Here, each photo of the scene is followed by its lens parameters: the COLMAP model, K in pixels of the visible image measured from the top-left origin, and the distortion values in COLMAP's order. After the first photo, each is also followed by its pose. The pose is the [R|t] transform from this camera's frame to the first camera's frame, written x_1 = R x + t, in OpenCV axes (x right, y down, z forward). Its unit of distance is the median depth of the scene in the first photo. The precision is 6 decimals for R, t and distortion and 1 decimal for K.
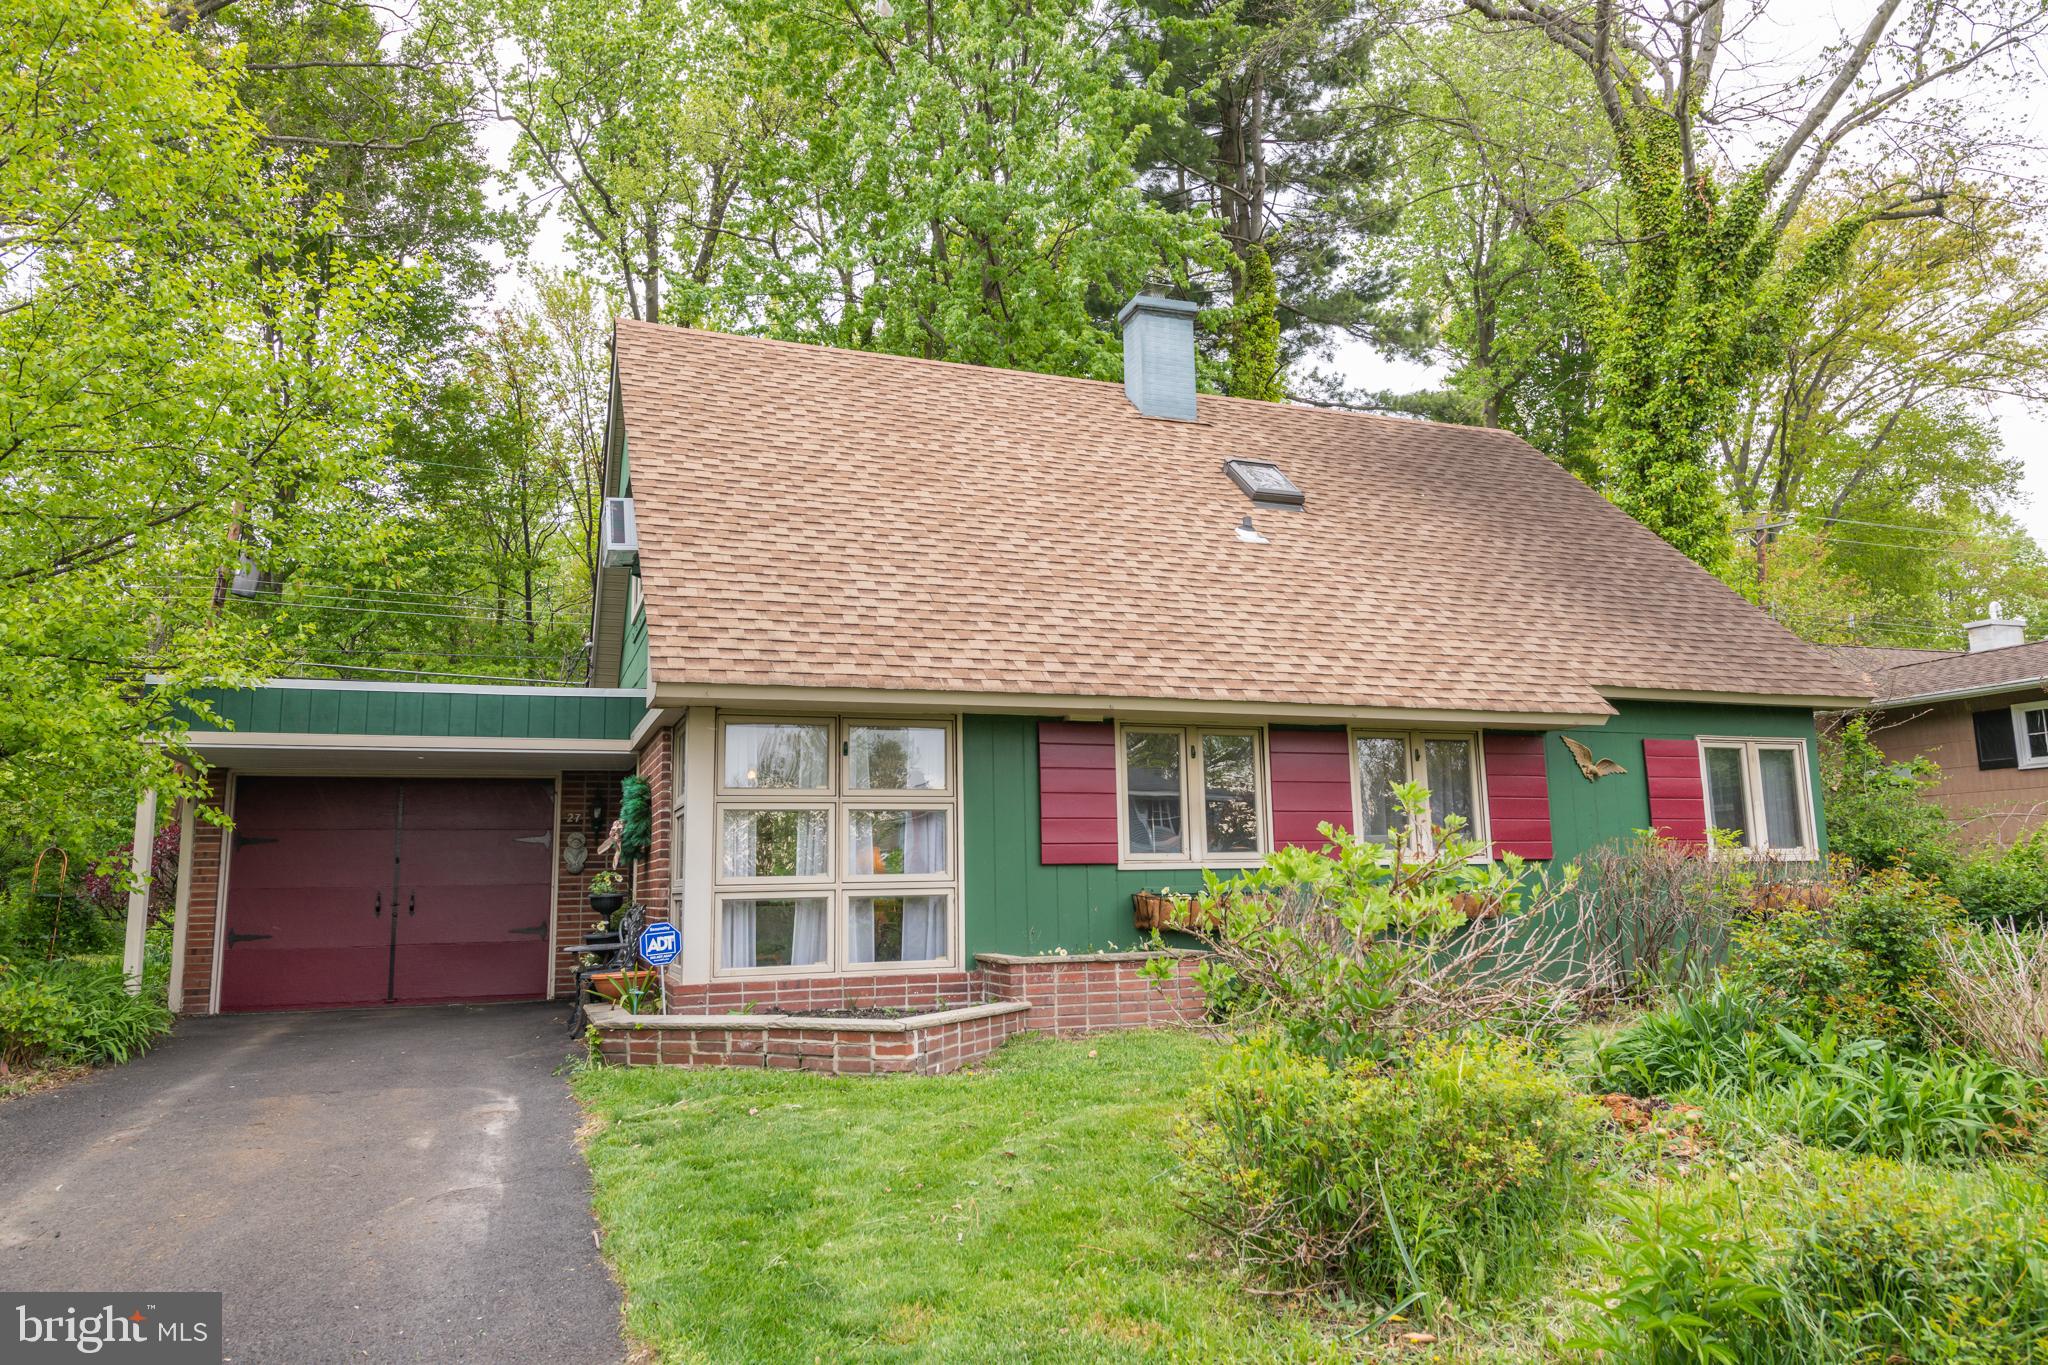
lens RADIAL K [[1350.3, 0, 1027.2], [0, 1350.3, 681.2], [0, 0, 1]] dist [0.002721, -0.009182]
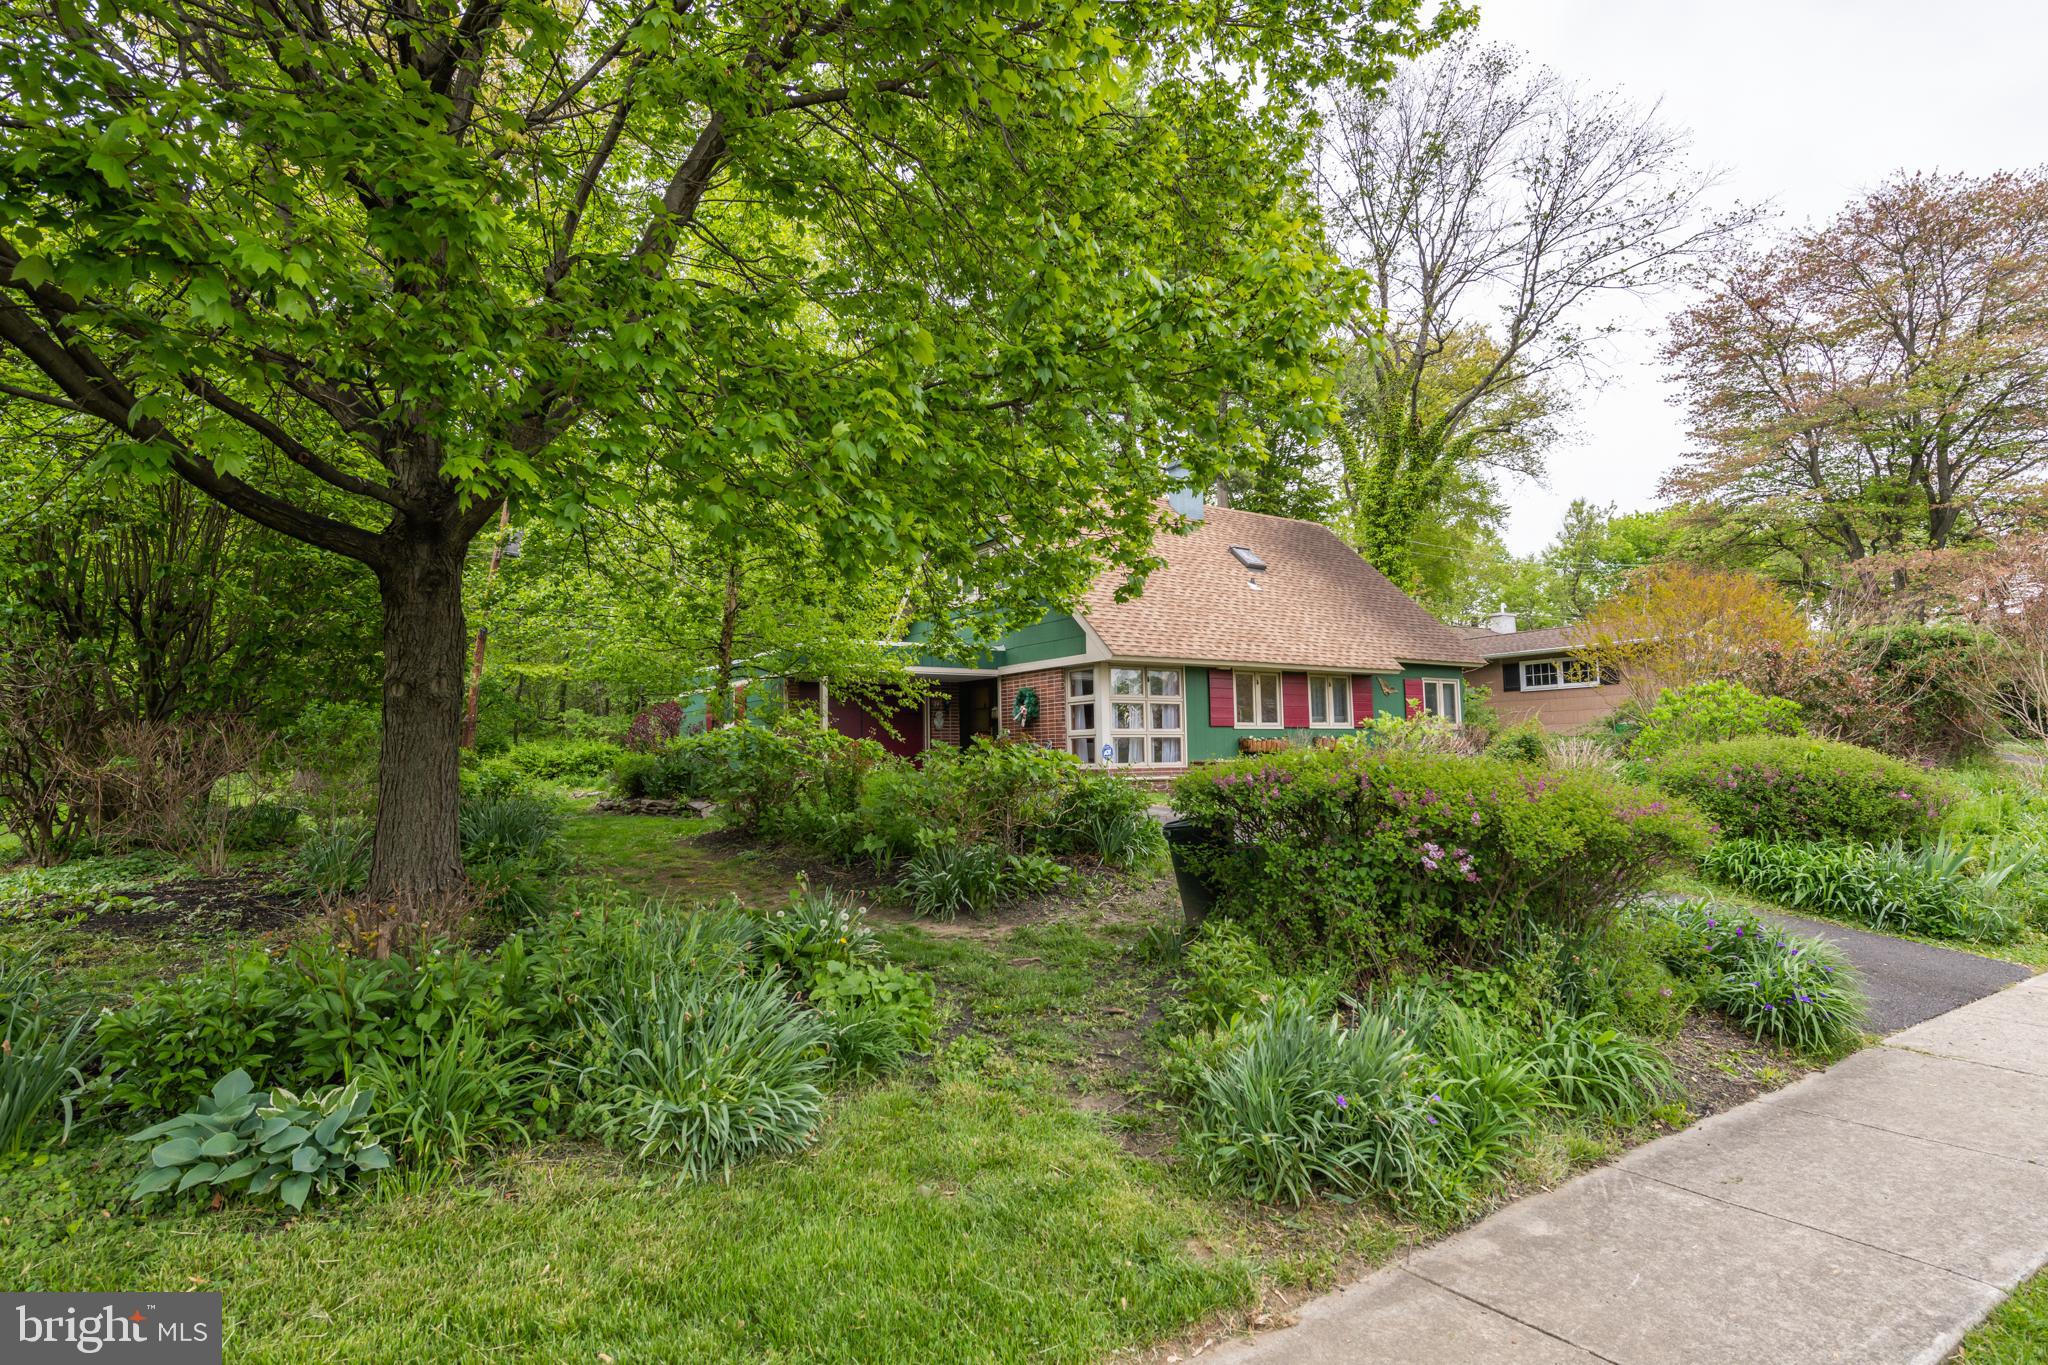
lens RADIAL K [[1042.3, 0, 1026.8], [0, 1042.3, 678.8], [0, 0, 1]] dist [-0.000039, -0.000161]
pose [[0.973242, 0.021760, 0.228752, -0.603777], [-0.038445, 0.996894, 0.068738, -0.057557], [-0.226545, -0.075692, 0.971055, -0.633141]]
